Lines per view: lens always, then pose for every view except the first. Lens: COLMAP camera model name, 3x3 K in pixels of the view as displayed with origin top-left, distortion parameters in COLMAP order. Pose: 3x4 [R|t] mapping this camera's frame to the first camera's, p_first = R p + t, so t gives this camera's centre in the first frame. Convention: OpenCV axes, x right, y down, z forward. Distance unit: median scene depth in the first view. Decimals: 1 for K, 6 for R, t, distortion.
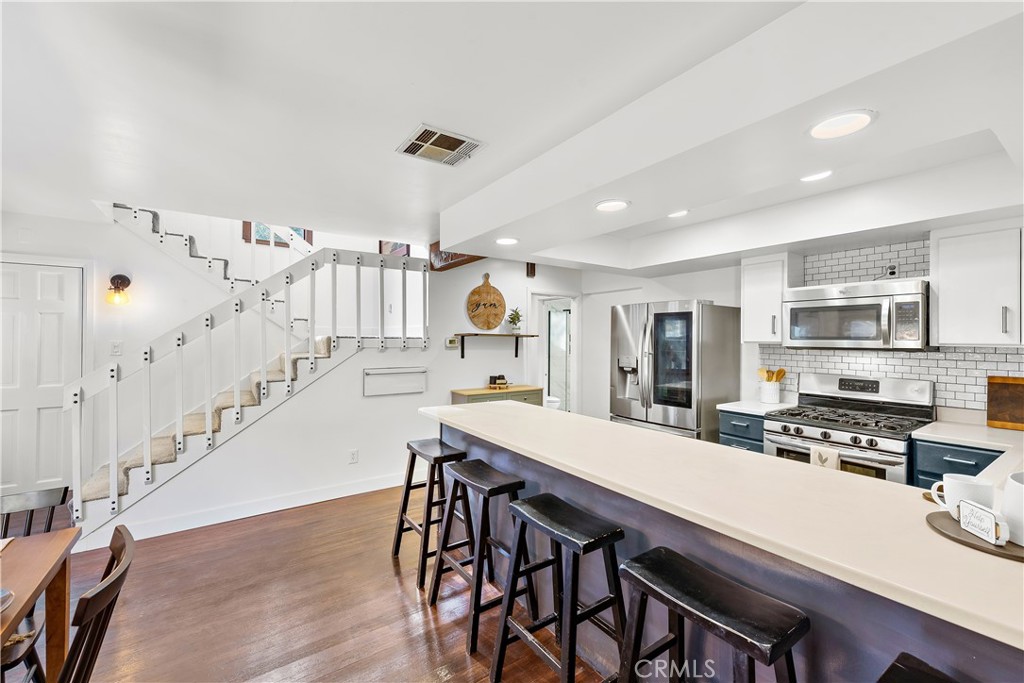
lens RADIAL K [[405.6, 0, 509.6], [0, 405.6, 351.7], [0, 0, 1]] dist [0.014166, -0.000112]
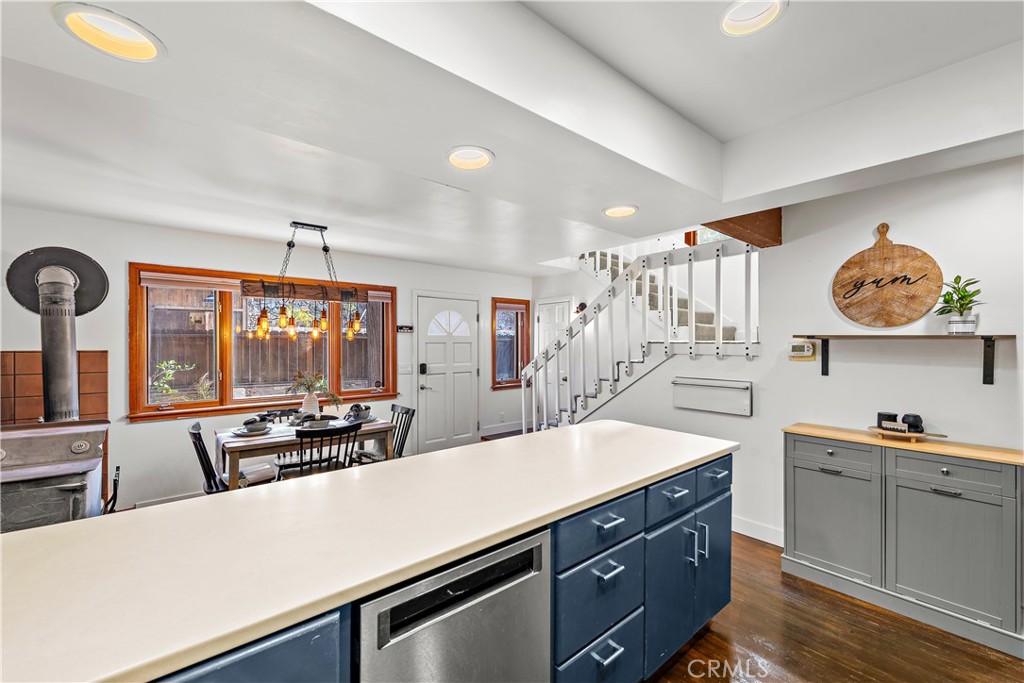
lens RADIAL K [[426.6, 0, 512.0], [0, 426.6, 341.5], [0, 0, 1]] dist [-0.000021, -0.000022]
pose [[0.099558, -0.005074, -0.995019, 0.467391], [-0.028309, 0.999568, -0.007930, -0.016416], [0.994629, 0.028958, 0.099371, 0.454276]]
